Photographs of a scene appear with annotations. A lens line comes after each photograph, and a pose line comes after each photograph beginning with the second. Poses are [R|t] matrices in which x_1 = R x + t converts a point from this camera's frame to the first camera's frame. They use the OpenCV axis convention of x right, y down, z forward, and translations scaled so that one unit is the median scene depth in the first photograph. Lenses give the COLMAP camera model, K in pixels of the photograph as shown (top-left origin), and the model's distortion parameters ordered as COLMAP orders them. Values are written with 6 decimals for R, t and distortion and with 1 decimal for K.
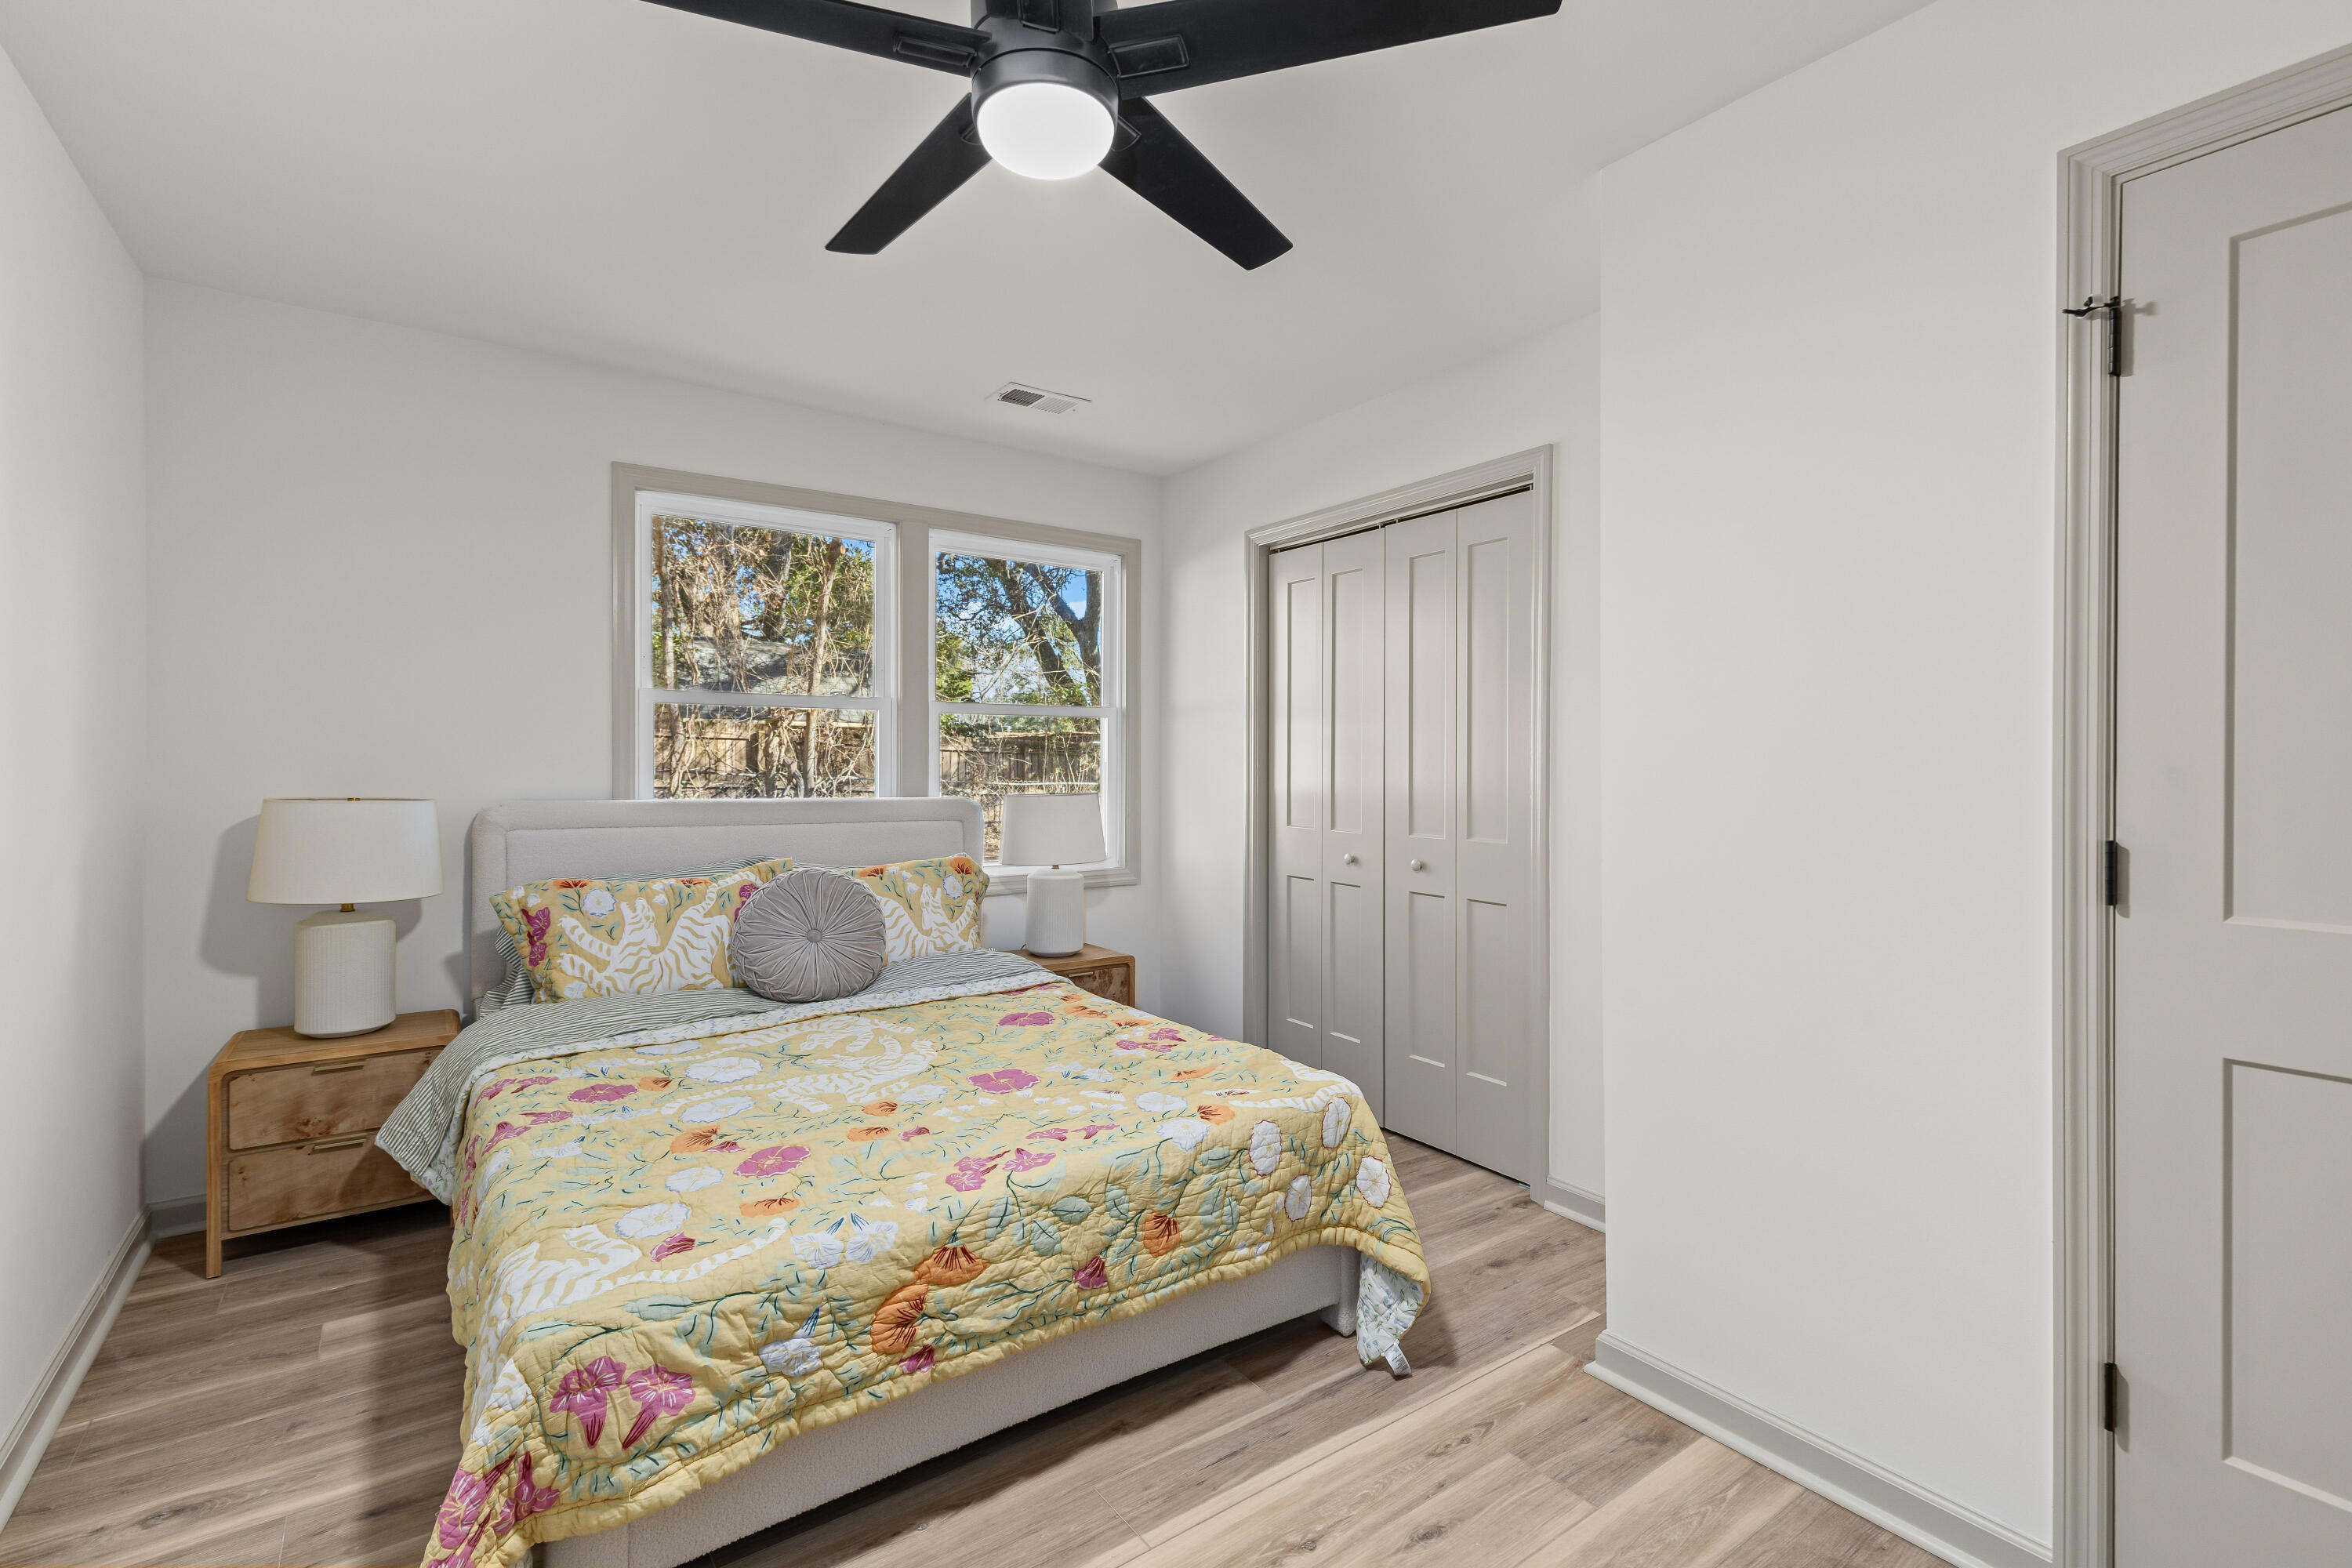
lens RADIAL K [[1061.8, 0, 1177.5], [0, 1061.8, 775.0], [0, 0, 1]] dist [-0.000521, -0.000134]
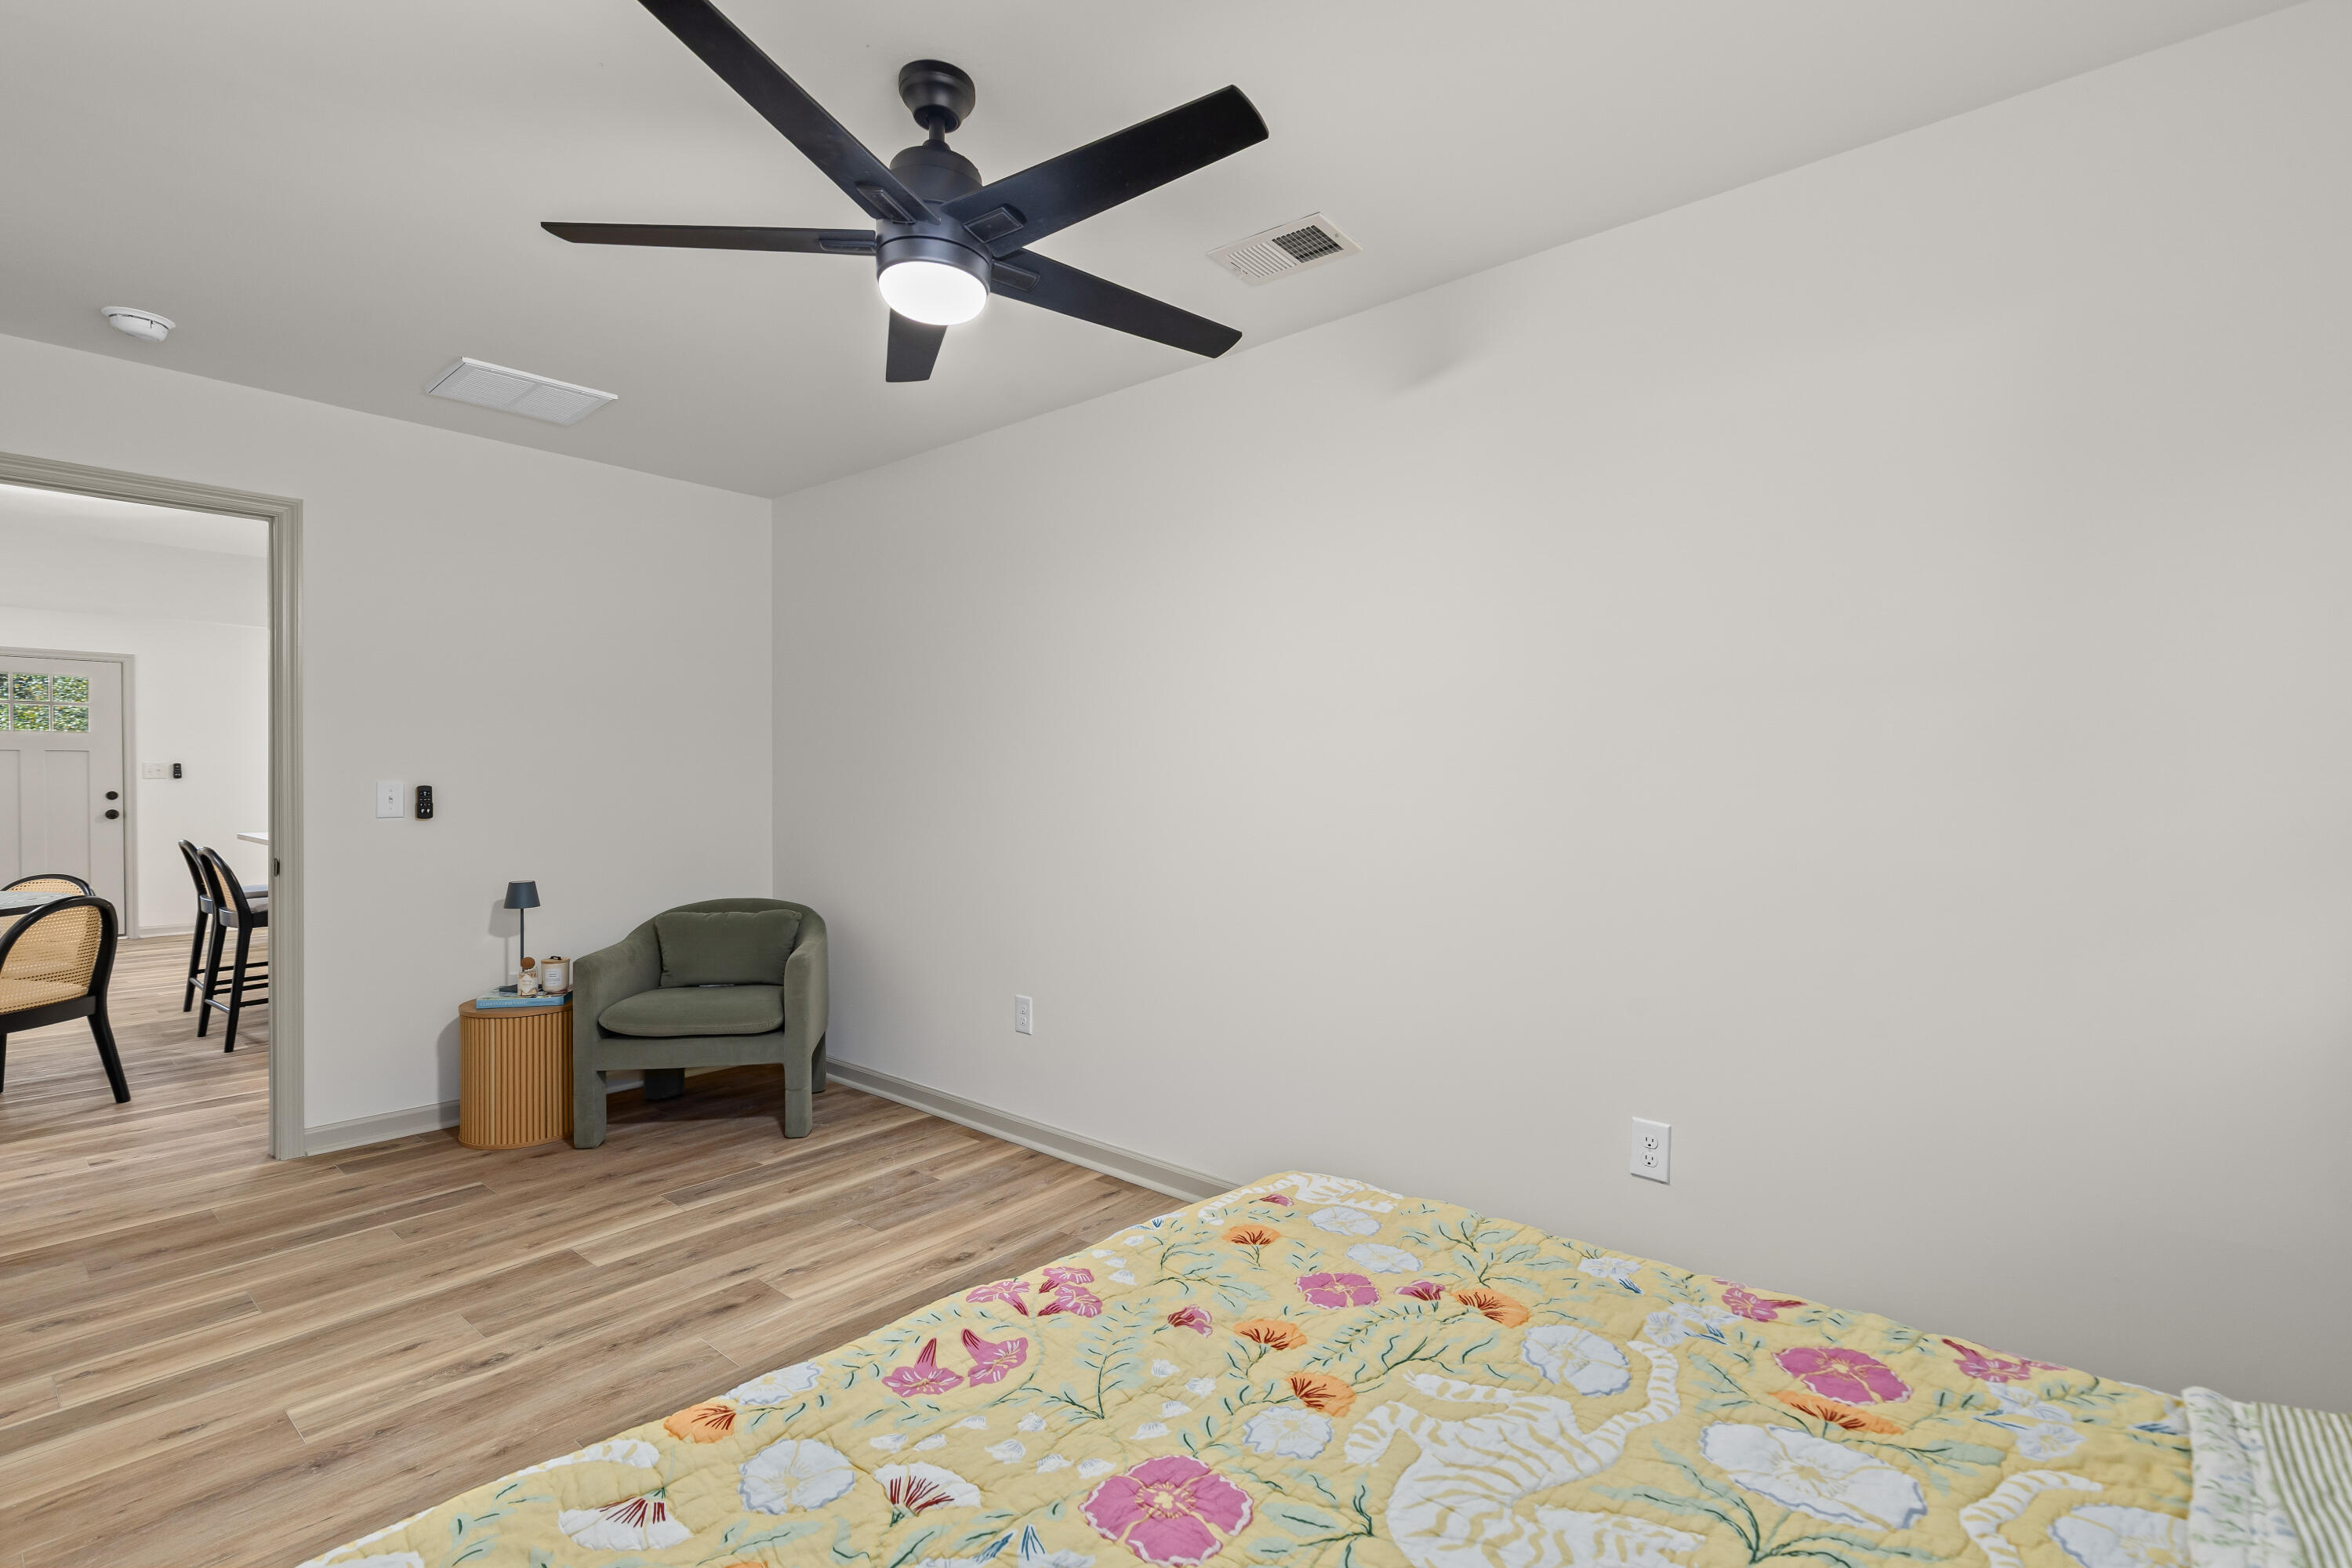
lens RADIAL K [[1061.8, 0, 1179.2], [0, 1061.8, 783.0], [0, 0, 1]] dist [-0.000521, -0.000134]
pose [[-0.970884, -0.004112, -0.239516, -0.068492], [-0.006768, 0.999924, 0.010270, -0.015992], [0.239455, 0.011592, -0.970838, 1.536863]]
